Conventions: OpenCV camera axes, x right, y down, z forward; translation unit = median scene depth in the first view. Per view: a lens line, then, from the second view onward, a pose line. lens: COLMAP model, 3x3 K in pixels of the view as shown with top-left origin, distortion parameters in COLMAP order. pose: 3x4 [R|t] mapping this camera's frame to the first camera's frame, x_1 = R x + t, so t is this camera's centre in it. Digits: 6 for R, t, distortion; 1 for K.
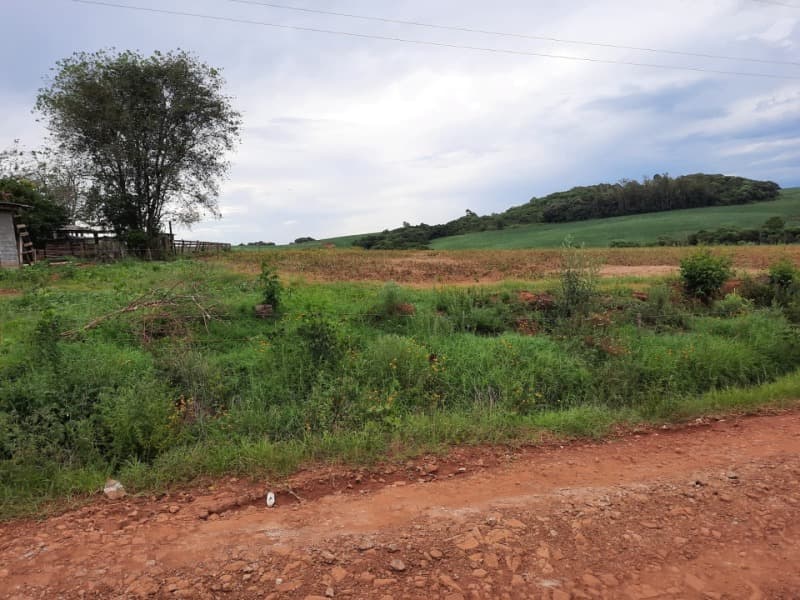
lens RADIAL K [[627.0, 0, 369.6], [0, 627.0, 286.0], [0, 0, 1]] dist [0.100921, -0.088122]
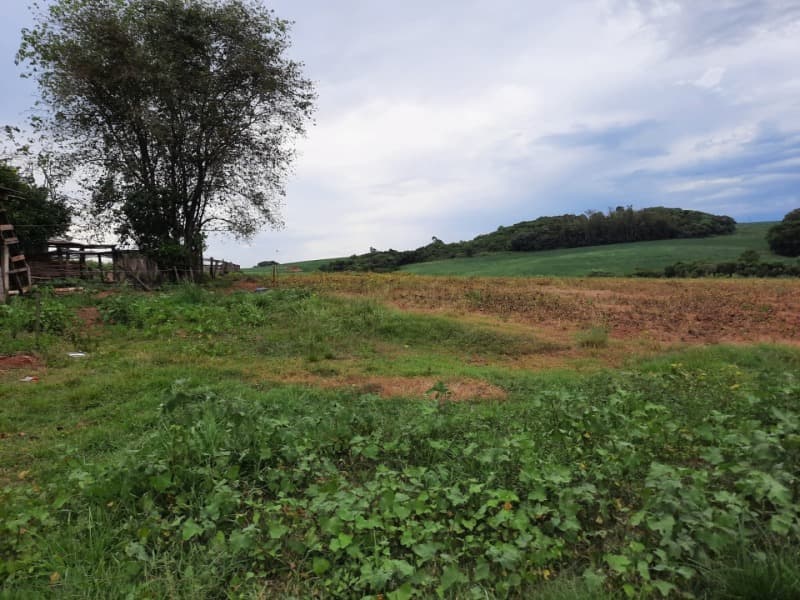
lens RADIAL K [[570.6, 0, 336.6], [0, 570.6, 279.7], [0, 0, 1]] dist [0.064314, -0.001560]
pose [[0.995279, 0.015576, 0.095797, -0.085403], [-0.010703, 0.998633, -0.051172, -0.006140], [-0.096463, 0.049905, 0.994085, 0.129386]]
